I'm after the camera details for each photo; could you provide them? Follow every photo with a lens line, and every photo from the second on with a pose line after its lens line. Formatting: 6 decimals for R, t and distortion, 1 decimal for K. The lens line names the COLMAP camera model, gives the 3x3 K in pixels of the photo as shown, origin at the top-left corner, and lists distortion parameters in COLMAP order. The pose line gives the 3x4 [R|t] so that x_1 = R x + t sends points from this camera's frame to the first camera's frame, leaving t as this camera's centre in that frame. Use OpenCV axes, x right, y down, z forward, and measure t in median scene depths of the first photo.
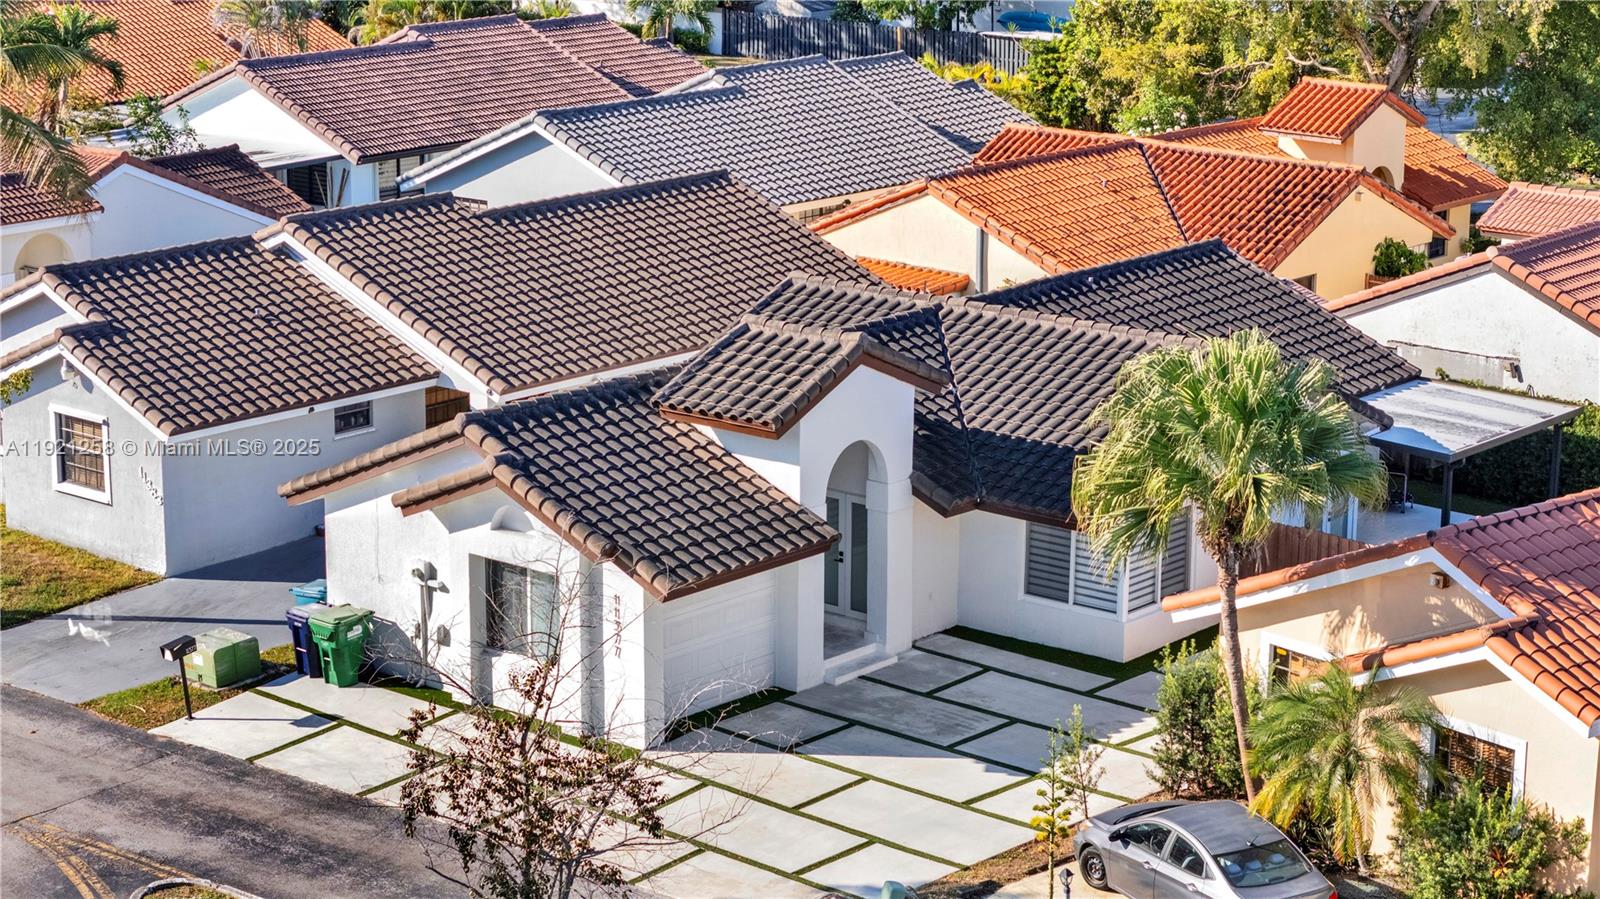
lens RADIAL K [[3052.4, 0, 800.0], [0, 3052.4, 449.5], [0, 0, 1]] dist [-0.253319, 1.354047]
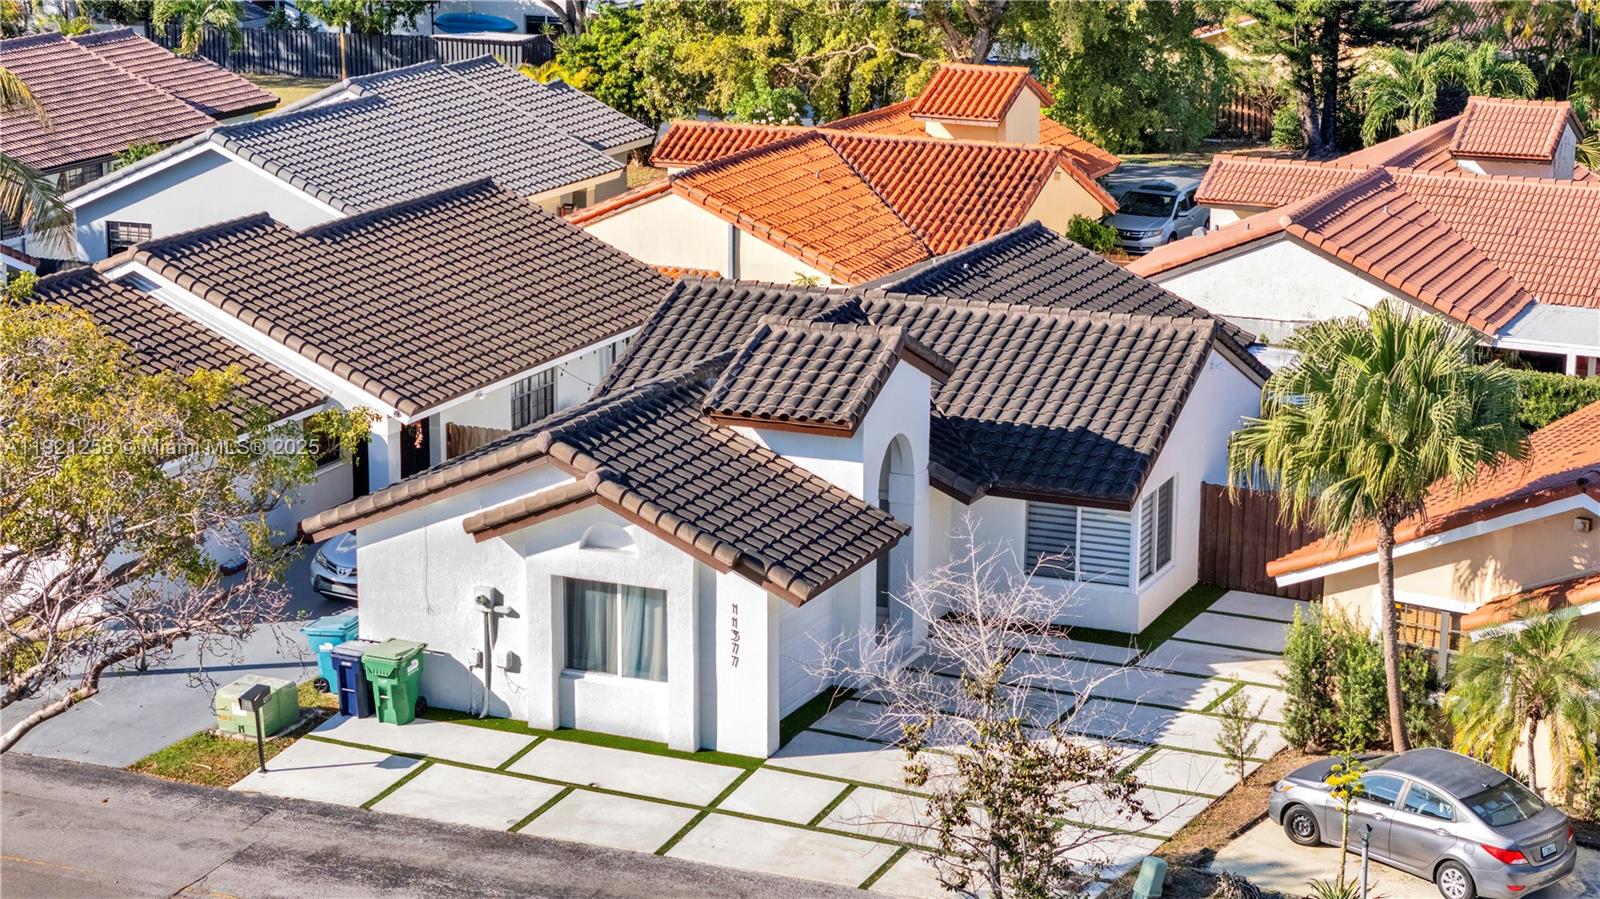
lens RADIAL K [[3052.4, 0, 800.0], [0, 3052.4, 449.5], [0, 0, 1]] dist [-0.253319, 1.354047]
pose [[0.965170, -0.066843, 0.252939, -0.266448], [0.066760, 0.997729, 0.008922, -0.009059], [-0.252961, 0.008275, 0.967441, 0.034529]]
